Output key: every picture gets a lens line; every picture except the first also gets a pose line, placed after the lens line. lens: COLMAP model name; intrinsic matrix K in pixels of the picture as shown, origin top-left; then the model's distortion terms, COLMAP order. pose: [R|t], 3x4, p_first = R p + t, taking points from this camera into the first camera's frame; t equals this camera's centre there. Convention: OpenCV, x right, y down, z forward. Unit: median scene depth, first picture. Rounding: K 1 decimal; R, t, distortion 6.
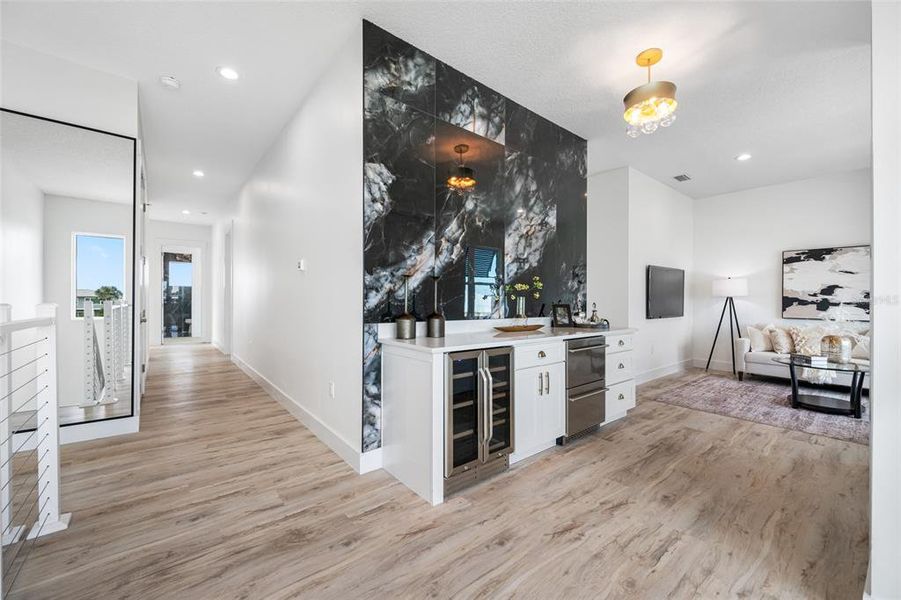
lens RADIAL K [[356.1, 0, 456.6], [0, 356.1, 296.5], [0, 0, 1]] dist [0.009513, 0.000325]
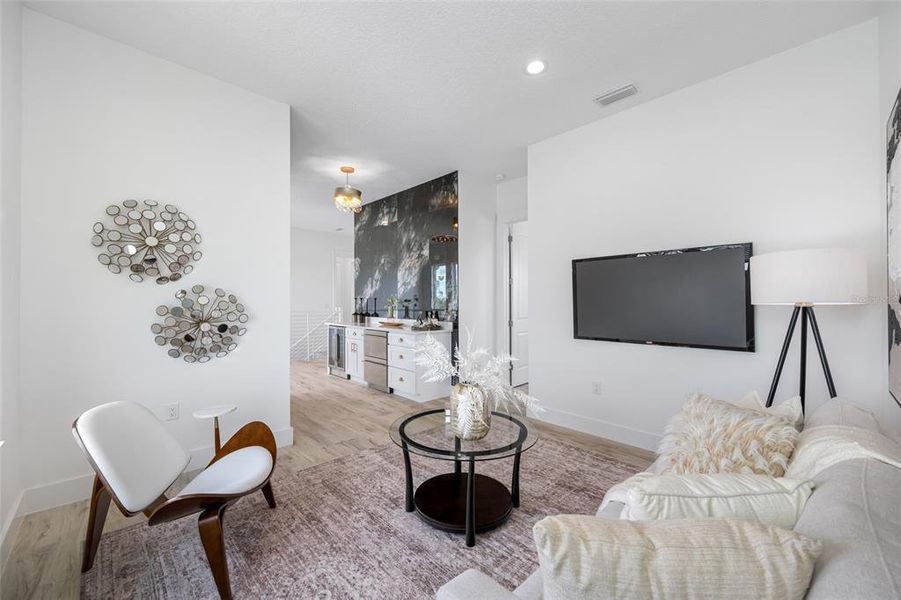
lens RADIAL K [[356.1, 0, 459.2], [0, 356.1, 305.7], [0, 0, 1]] dist [0.009513, 0.000325]
pose [[0.085440, -0.003123, -0.996338, 1.713234], [0.000527, 0.999995, -0.003089, 0.003101], [0.996343, -0.000261, 0.085441, 1.032166]]
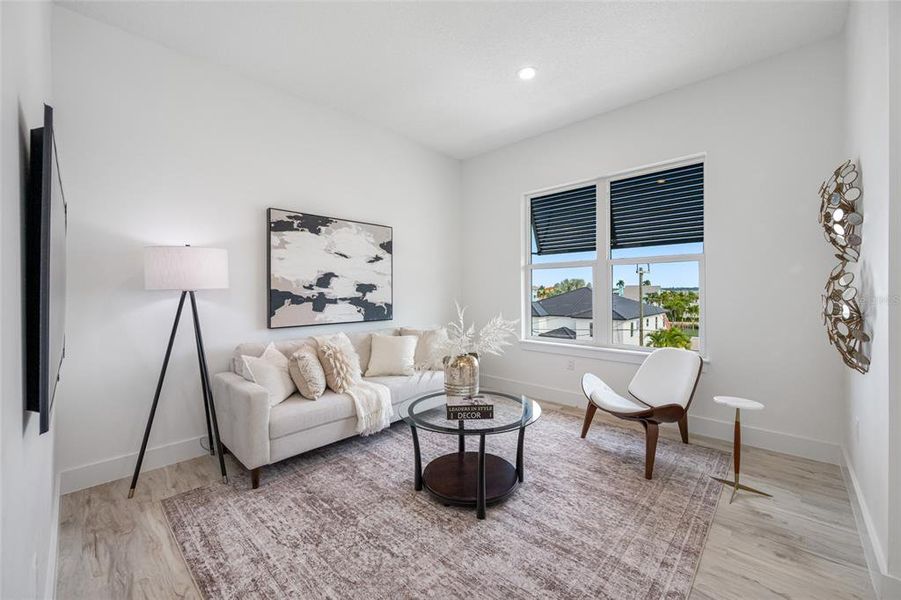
lens RADIAL K [[356.1, 0, 447.0], [0, 356.1, 292.9], [0, 0, 1]] dist [0.009513, 0.000325]
pose [[-0.099677, -0.012390, 0.994943, 0.506256], [0.001446, 0.999920, 0.012597, -0.002354], [-0.995019, 0.002694, -0.099651, 1.191364]]
